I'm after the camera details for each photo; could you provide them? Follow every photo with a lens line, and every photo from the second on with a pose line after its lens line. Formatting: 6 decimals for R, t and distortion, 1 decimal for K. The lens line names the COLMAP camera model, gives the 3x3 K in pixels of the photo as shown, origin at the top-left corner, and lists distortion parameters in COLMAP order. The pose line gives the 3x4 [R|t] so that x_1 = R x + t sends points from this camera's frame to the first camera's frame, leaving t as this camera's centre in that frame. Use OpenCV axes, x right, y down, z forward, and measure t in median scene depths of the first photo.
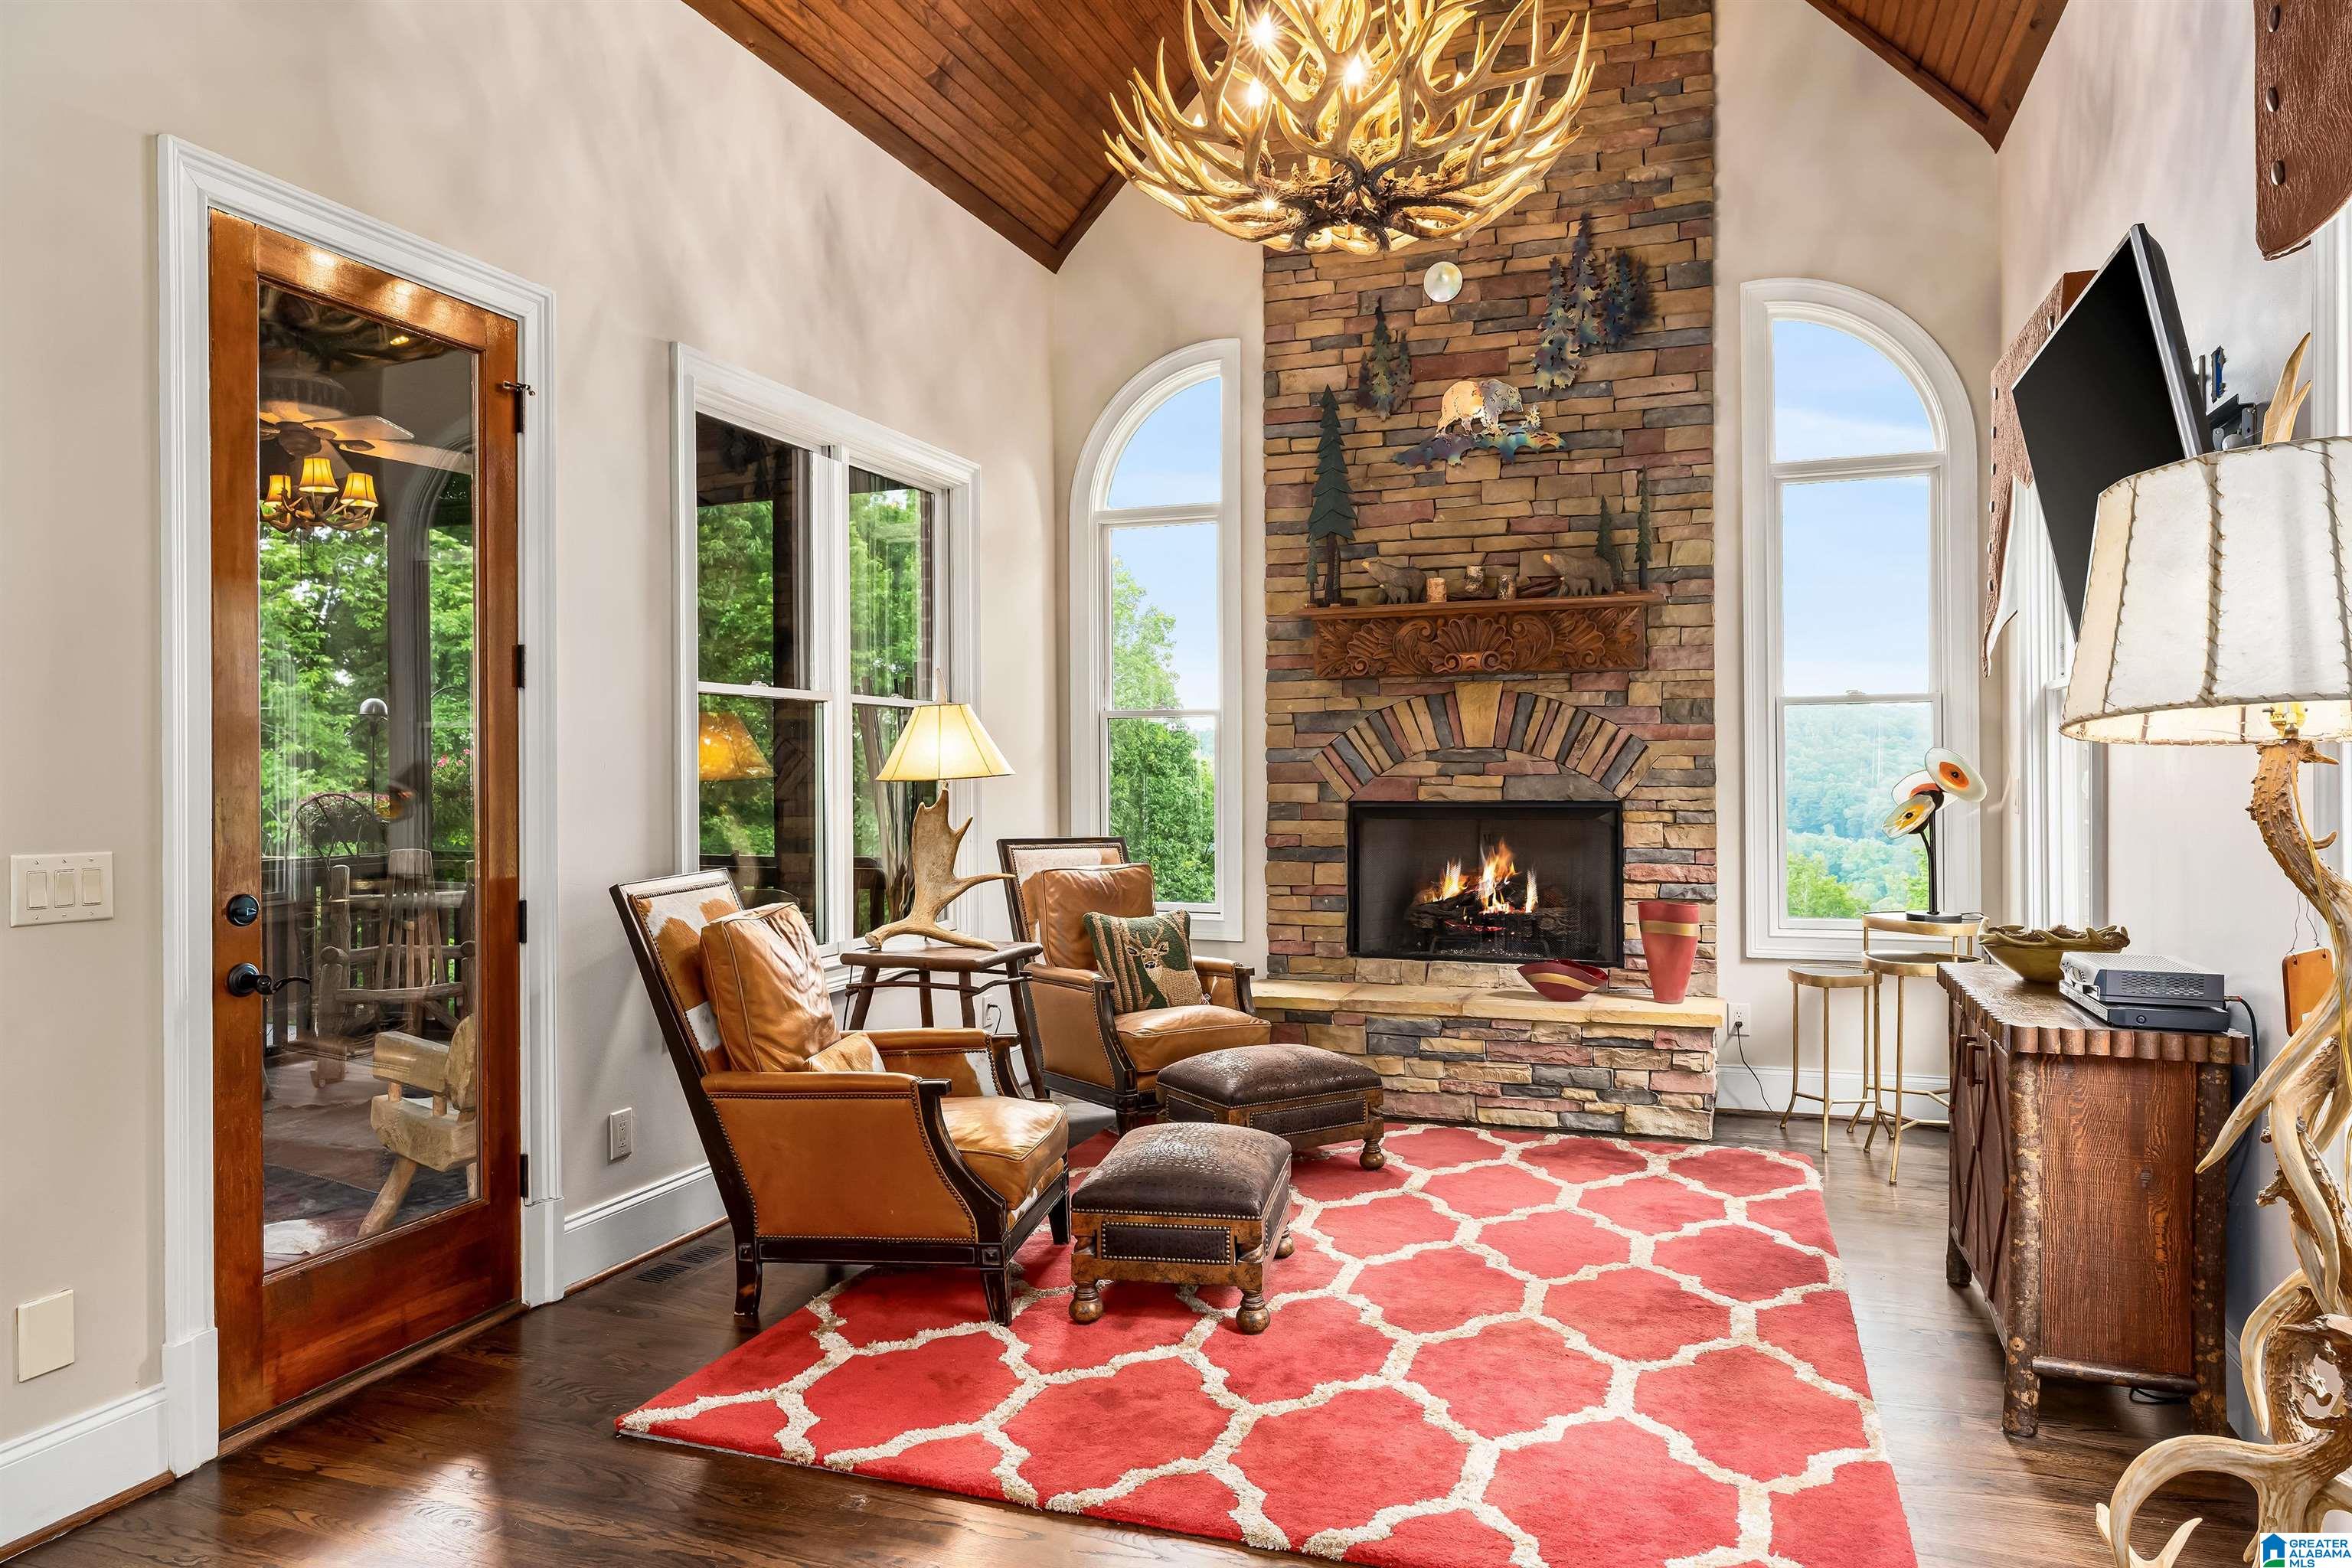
lens RADIAL K [[1485.5, 0, 1177.1], [0, 1485.5, 777.4], [0, 0, 1]] dist [-0.008587, -0.000915]
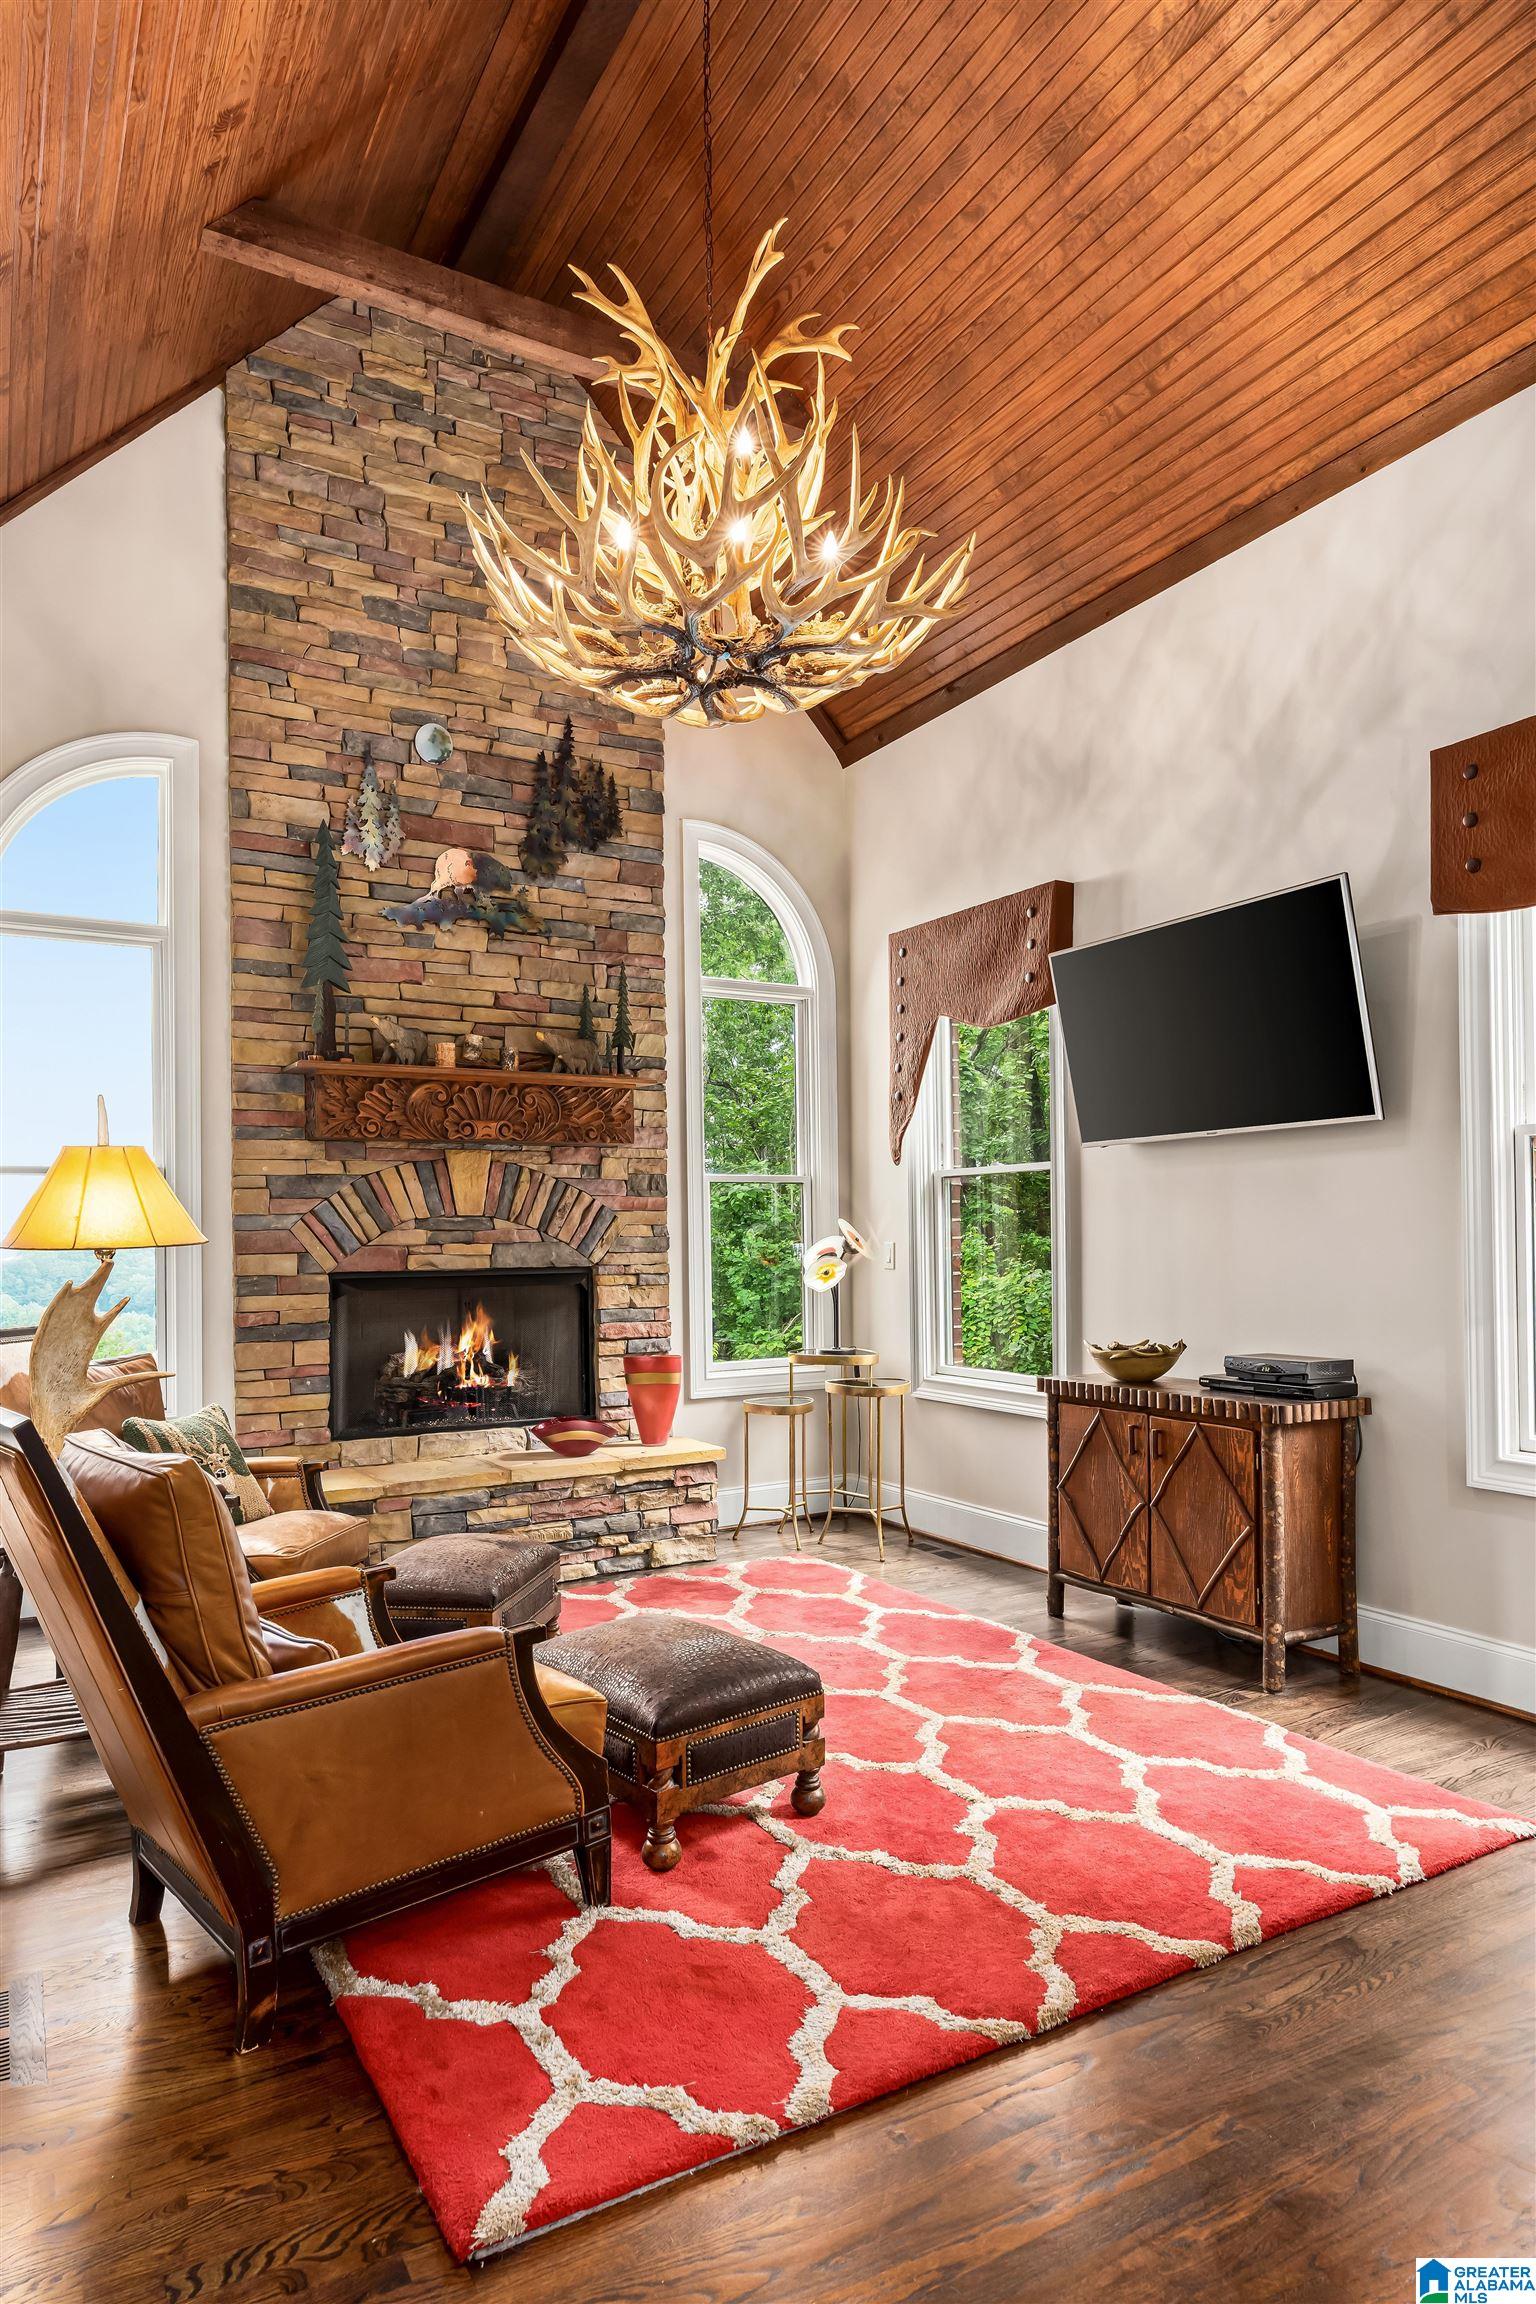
lens RADIAL K [[1352.2, 0, 768.6], [0, 1352.2, 1229.5], [0, 0, 1]] dist [-0.008363, 0.000078]
pose [[0.639726, 0.003603, 0.768595, -0.385840], [0.011407, 0.999834, -0.014181, 0.004578], [-0.768518, 0.017840, 0.639579, 0.272633]]
